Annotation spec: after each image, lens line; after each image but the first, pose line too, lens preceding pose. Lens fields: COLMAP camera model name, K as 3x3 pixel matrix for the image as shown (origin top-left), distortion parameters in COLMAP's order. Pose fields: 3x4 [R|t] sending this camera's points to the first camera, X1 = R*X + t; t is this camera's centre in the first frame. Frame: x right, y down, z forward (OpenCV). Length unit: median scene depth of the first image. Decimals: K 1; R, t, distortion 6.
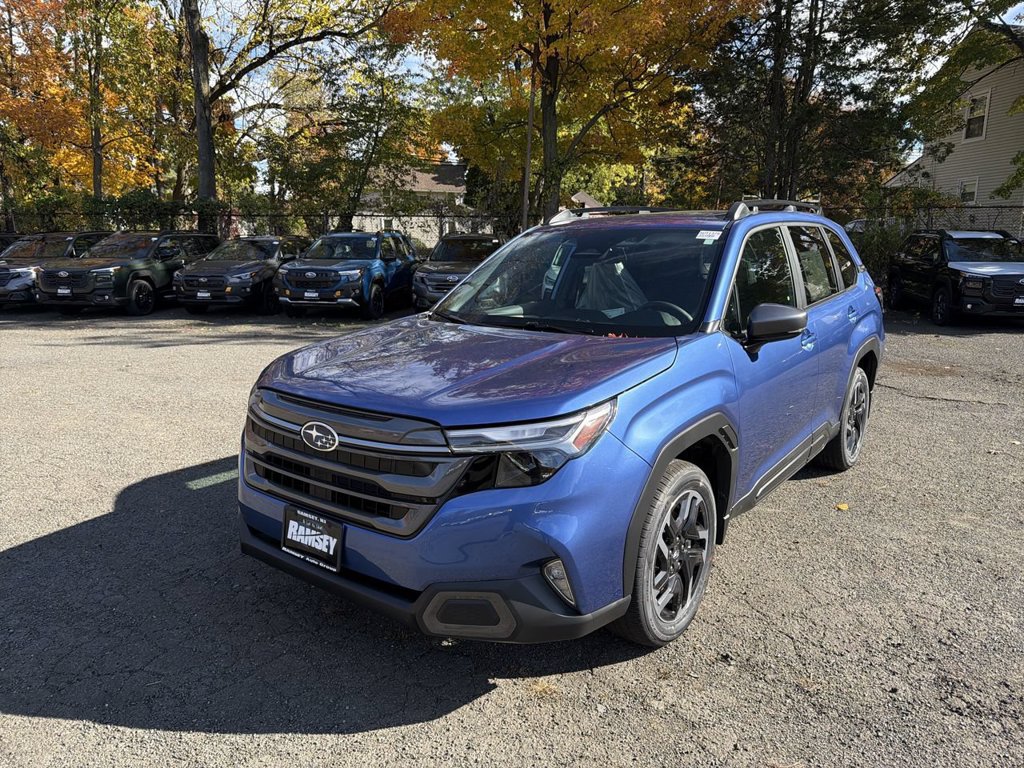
lens RADIAL K [[718.2, 0, 488.3], [0, 718.2, 398.3], [0, 0, 1]] dist [0.038943, -0.001592]
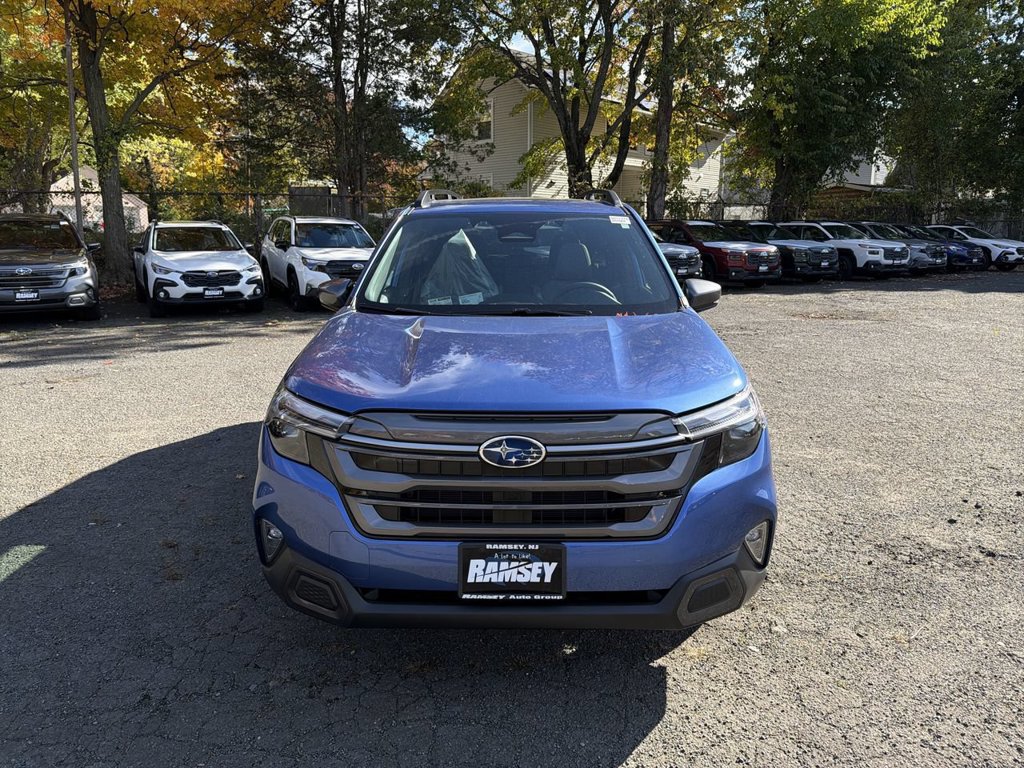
lens RADIAL K [[729.1, 0, 512.0], [0, 729.1, 384.0], [0, 0, 1]] dist [0.042336, -0.045702]
pose [[0.792721, -0.124101, 0.596818, -0.735511], [0.124659, 0.991370, 0.040567, -0.062141], [-0.596702, 0.042240, 0.801350, 0.295860]]
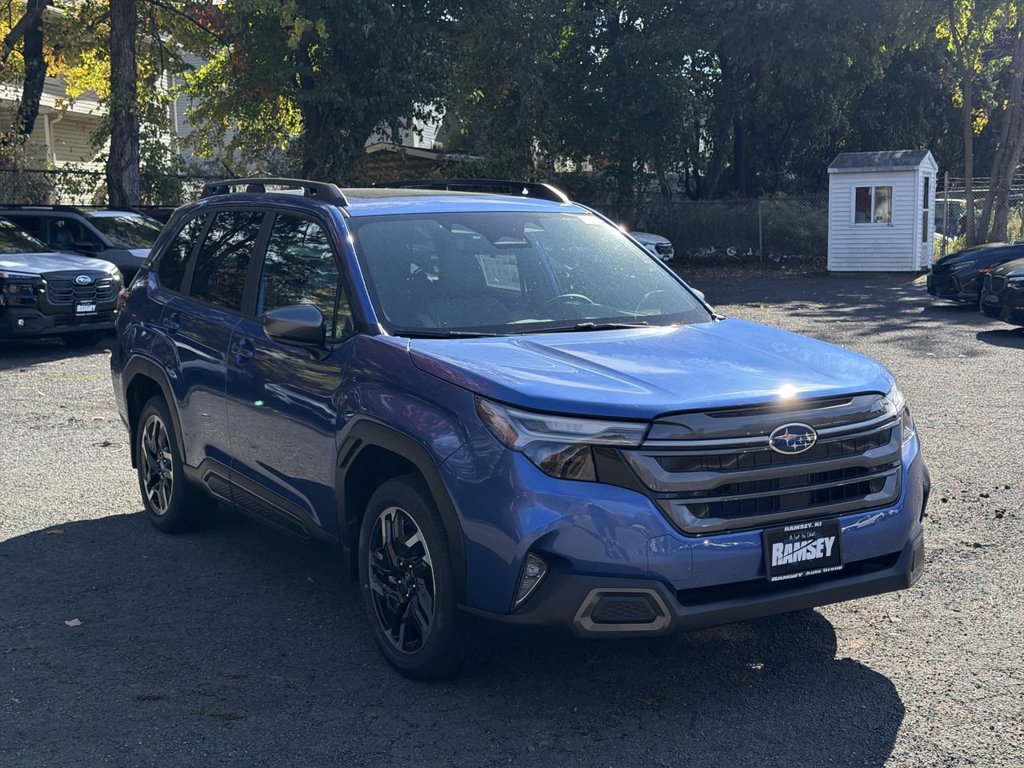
lens RADIAL K [[1458.3, 0, 512.0], [0, 1458.3, 384.0], [0, 0, 1]] dist [-0.153463, 1.376037]
pose [[0.349784, -0.110988, 0.930233, -2.065402], [0.205082, 0.977945, 0.039566, -0.161553], [-0.914107, 0.176935, 0.364831, 0.628807]]
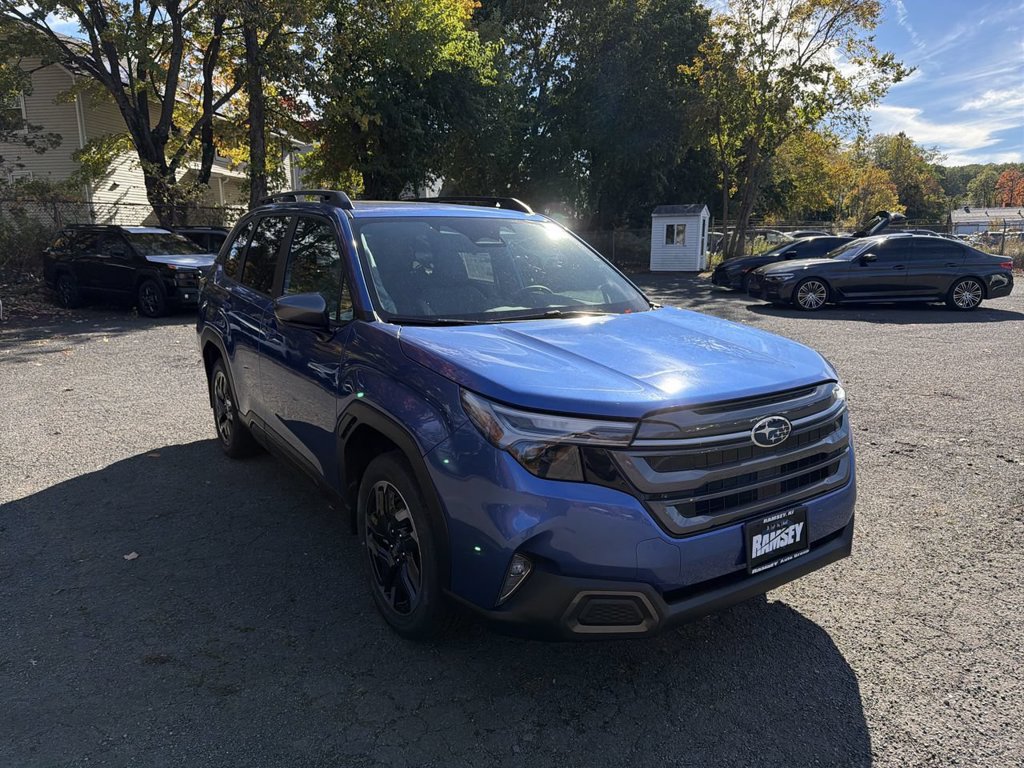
lens RADIAL K [[729.1, 0, 512.0], [0, 729.1, 384.0], [0, 0, 1]] dist [0.042336, -0.045702]
pose [[0.308200, -0.182589, 0.933635, -1.212528], [0.197568, 0.972296, 0.124931, -0.192585], [-0.930580, 0.145953, 0.335735, 0.972578]]
